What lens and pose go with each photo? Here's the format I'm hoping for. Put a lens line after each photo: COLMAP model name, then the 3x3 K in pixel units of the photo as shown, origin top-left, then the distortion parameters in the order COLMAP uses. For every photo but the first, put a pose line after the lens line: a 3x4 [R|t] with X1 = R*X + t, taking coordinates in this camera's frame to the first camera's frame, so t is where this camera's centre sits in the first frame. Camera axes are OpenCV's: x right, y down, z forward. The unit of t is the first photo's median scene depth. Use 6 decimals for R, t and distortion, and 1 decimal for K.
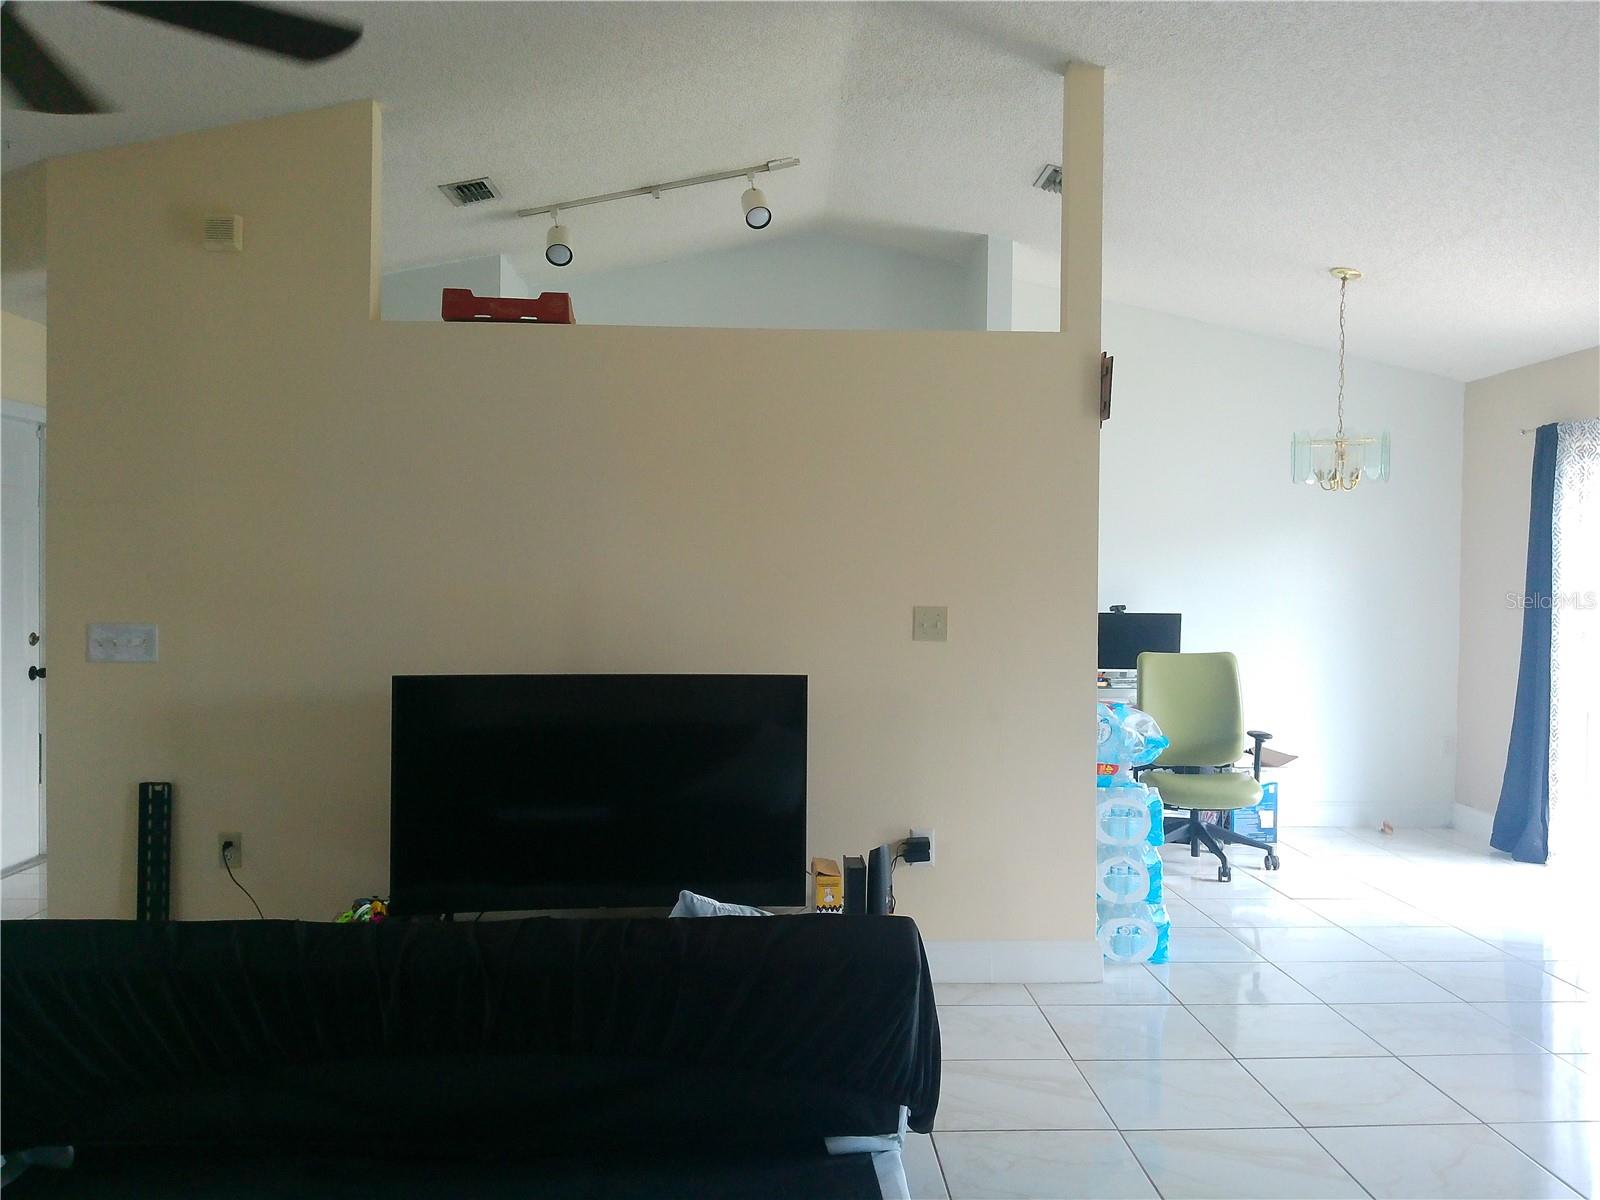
lens RADIAL K [[1278.9, 0, 810.1], [0, 1278.9, 598.8], [0, 0, 1]] dist [0.113505, -0.218293]
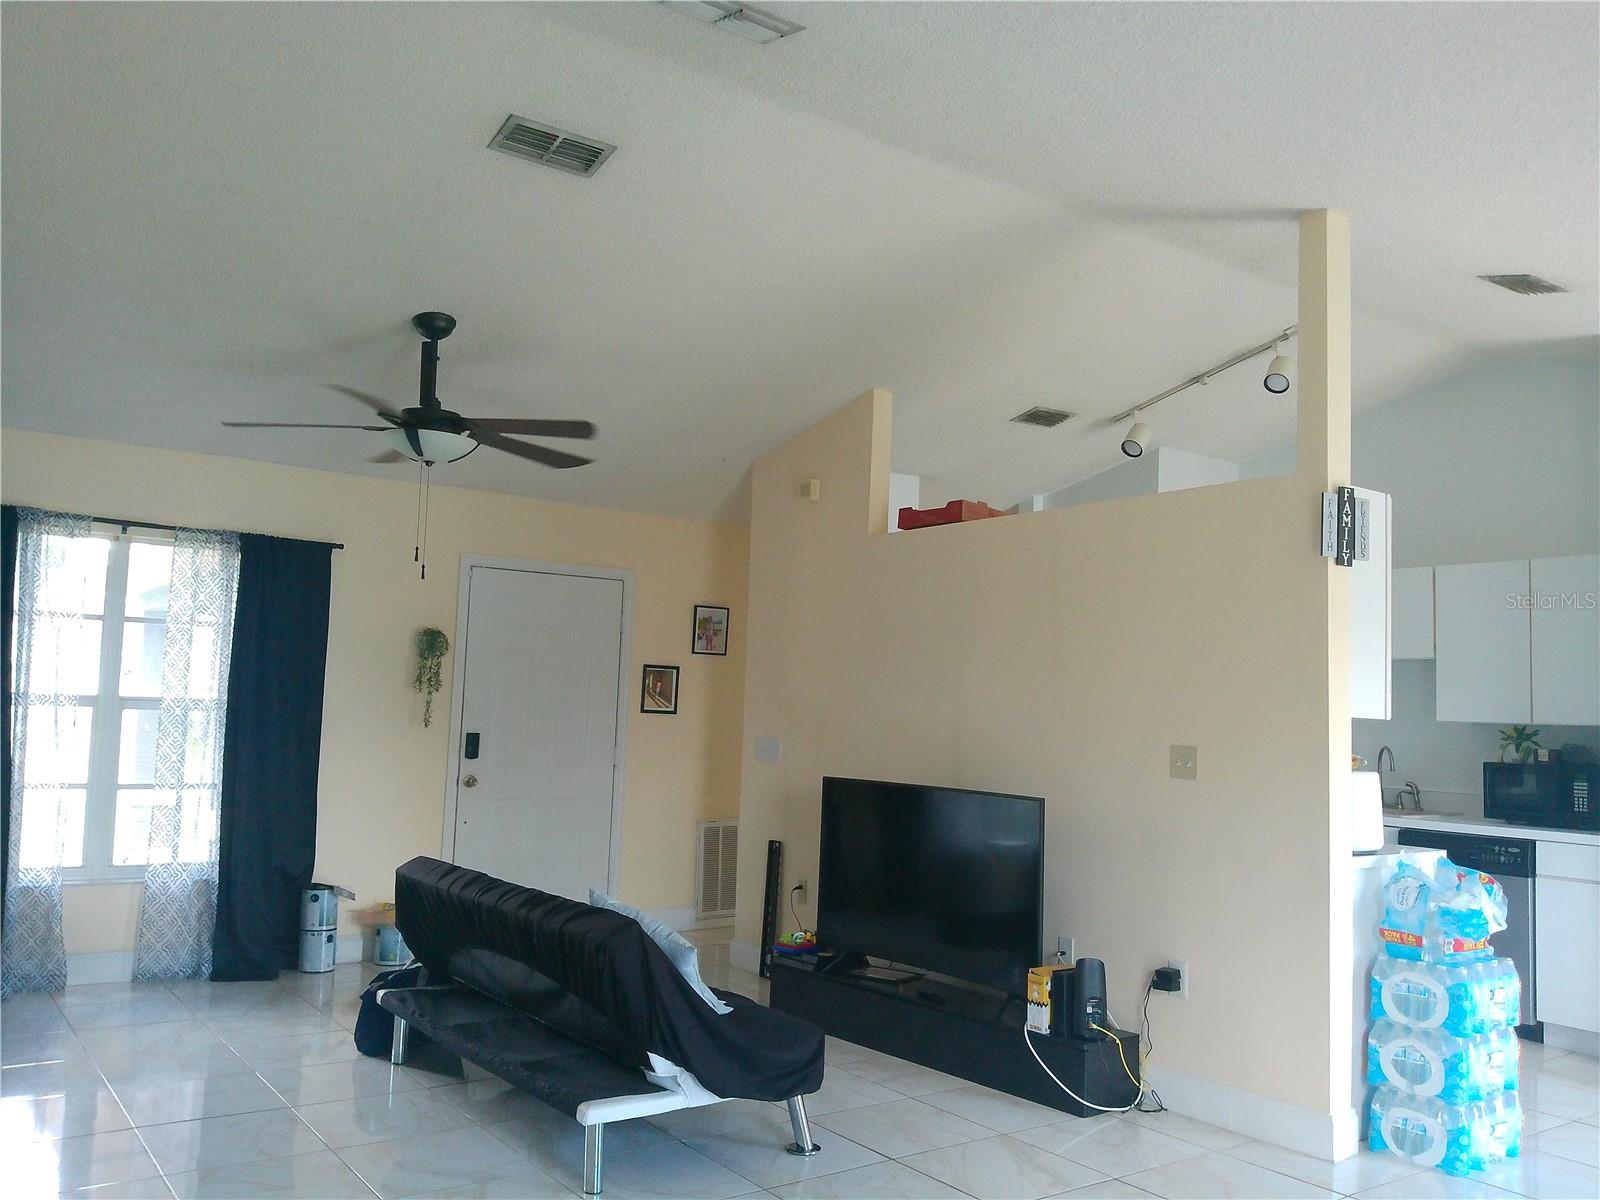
lens RADIAL K [[1278.9, 0, 810.1], [0, 1278.9, 598.8], [0, 0, 1]] dist [0.113505, -0.218293]
pose [[0.561114, -0.060191, -0.825547, 0.527020], [-0.044116, 0.993760, -0.102440, 0.005038], [0.826562, 0.093900, 0.554958, 0.093401]]
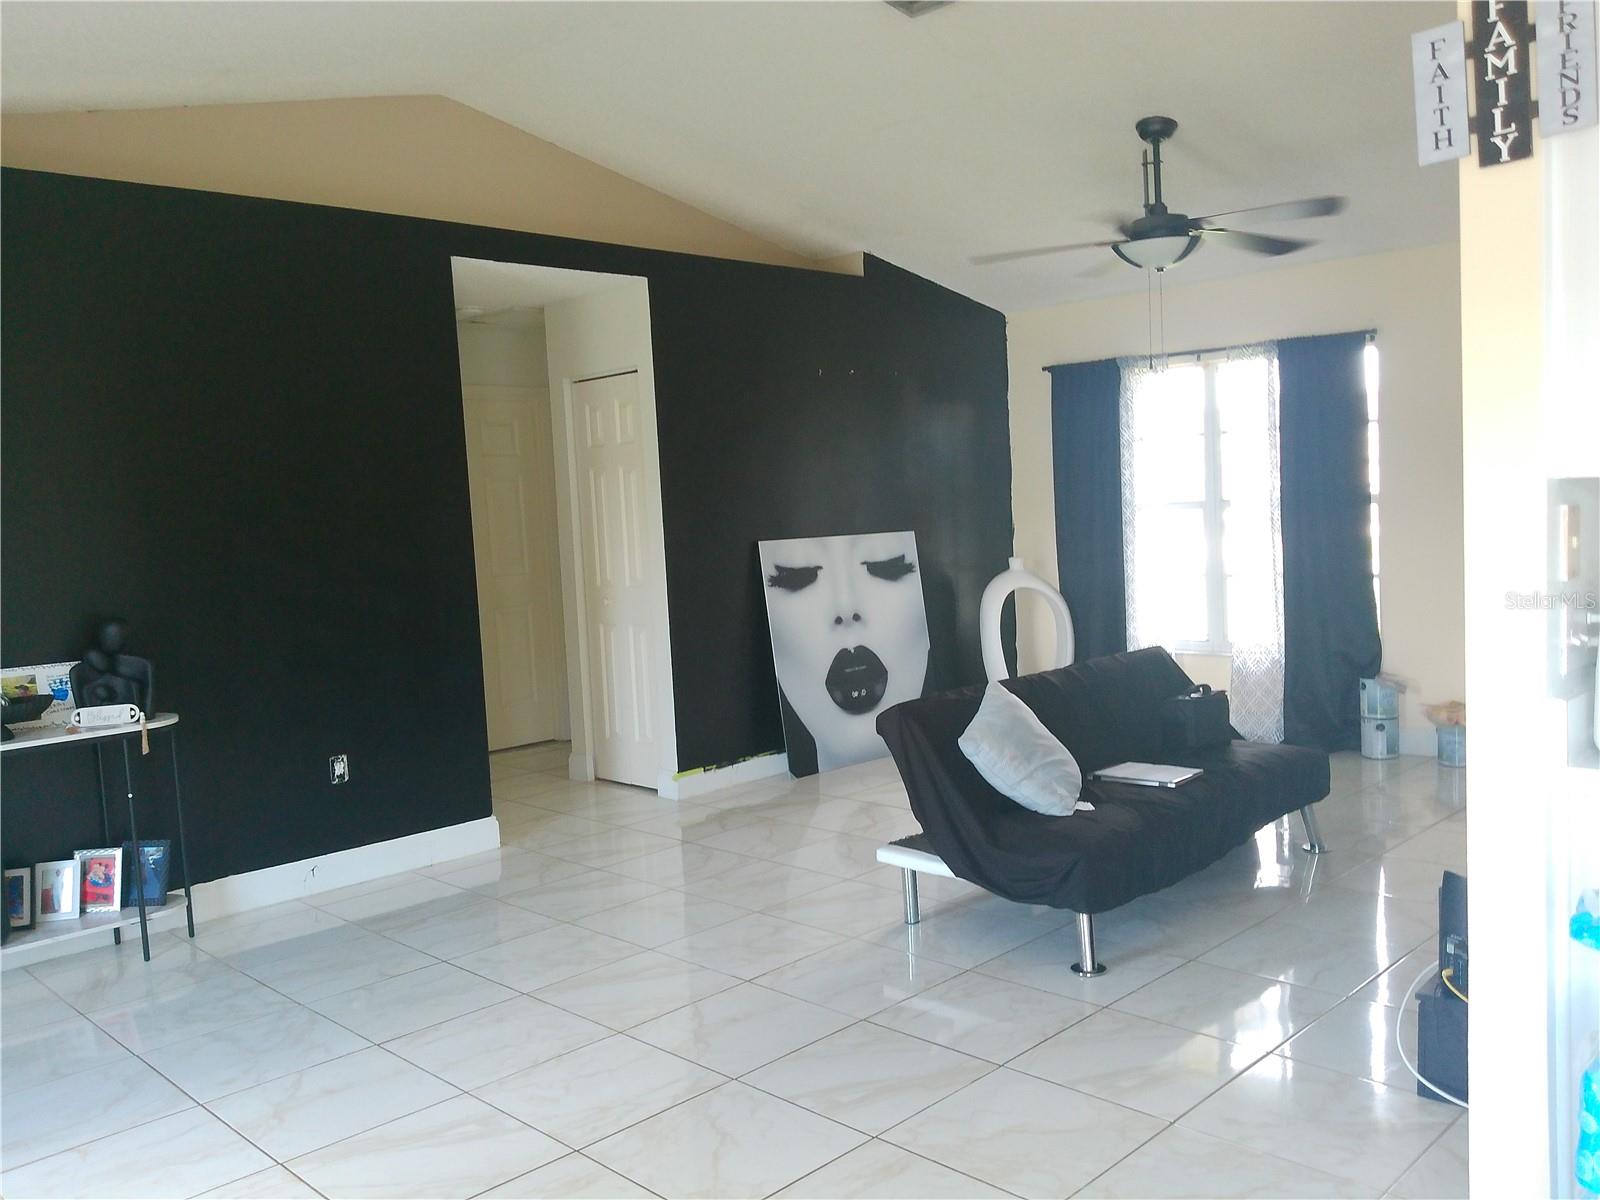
lens RADIAL K [[1317.3, 0, 817.2], [0, 1317.3, 607.2], [0, 0, 1]] dist [0.062011, -0.132707]
pose [[-0.738557, 0.084693, -0.668850, 0.478670], [0.033560, 0.995467, 0.088992, -0.018602], [0.673355, 0.043279, -0.738051, 0.785912]]
